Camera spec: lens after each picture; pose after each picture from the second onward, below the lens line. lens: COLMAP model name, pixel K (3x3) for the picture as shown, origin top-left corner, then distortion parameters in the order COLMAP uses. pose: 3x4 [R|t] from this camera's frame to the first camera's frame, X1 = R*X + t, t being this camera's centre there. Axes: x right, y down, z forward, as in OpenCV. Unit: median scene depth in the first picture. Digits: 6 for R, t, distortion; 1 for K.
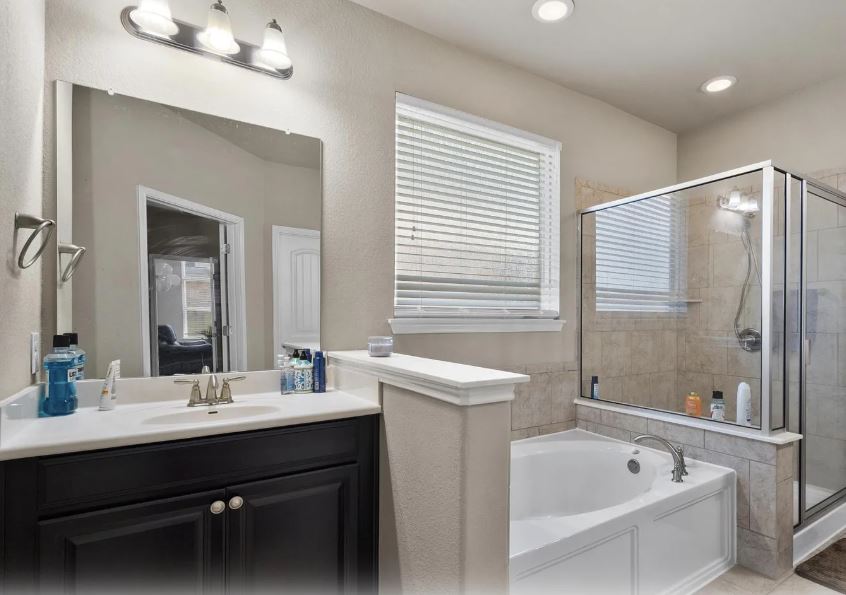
lens RADIAL K [[440.9, 0, 476.8], [0, 440.9, 318.8], [0, 0, 1]] dist [-0.000424, 0.001199]
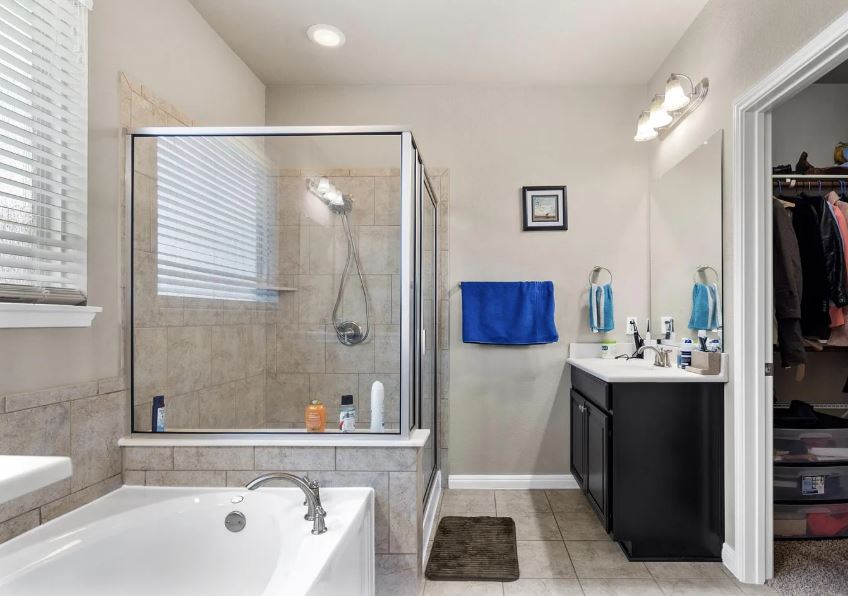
lens RADIAL K [[442.0, 0, 477.9], [0, 442.0, 319.3], [0, 0, 1]] dist [-0.000424, 0.001199]
pose [[0.581203, -0.001904, 0.813756, 0.015079], [-0.003709, 0.999981, 0.004989, 0.013684], [-0.813750, -0.005918, 0.581185, 0.250176]]
